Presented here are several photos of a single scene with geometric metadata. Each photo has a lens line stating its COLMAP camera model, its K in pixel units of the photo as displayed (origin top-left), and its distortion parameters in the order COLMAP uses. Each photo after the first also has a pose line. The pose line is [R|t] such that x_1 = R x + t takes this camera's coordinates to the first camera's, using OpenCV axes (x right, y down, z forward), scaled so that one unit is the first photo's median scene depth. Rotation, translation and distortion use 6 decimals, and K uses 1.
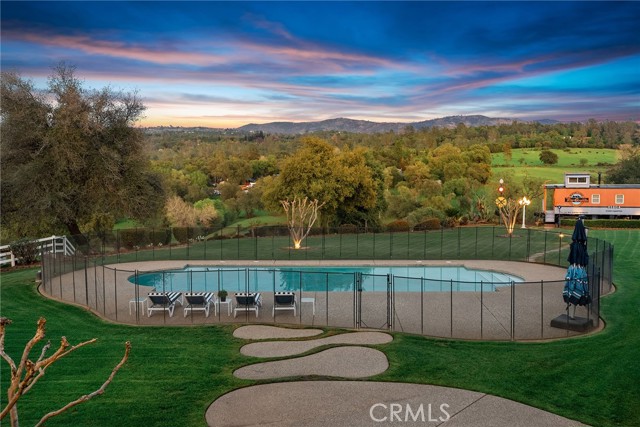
lens RADIAL K [[632.0, 0, 320.0], [0, 632.0, 213.5], [0, 0, 1]] dist [0.009471, 0.000992]
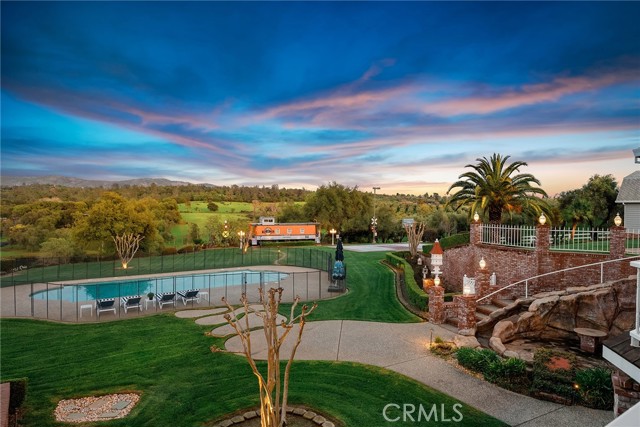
lens RADIAL K [[401.8, 0, 320.0], [0, 401.8, 213.5], [0, 0, 1]] dist [0.003203, 0.000658]
pose [[0.815618, 0.004622, 0.578573, -0.138282], [0.036642, 0.997548, -0.059624, 0.000112], [-0.577430, 0.069830, 0.813448, -0.023294]]
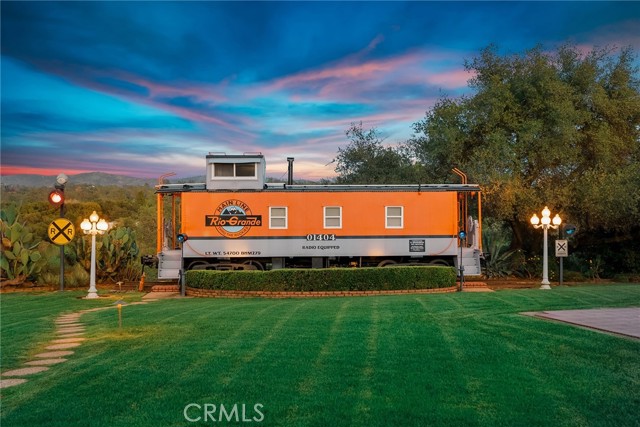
lens RADIAL K [[632.0, 0, 320.0], [0, 632.0, 213.5], [0, 0, 1]] dist [0.009471, 0.000992]
pose [[0.931383, 0.007778, 0.363958, 0.312886], [0.024793, 0.996095, -0.084733, 0.008651], [-0.363196, 0.087943, 0.927553, 0.617329]]
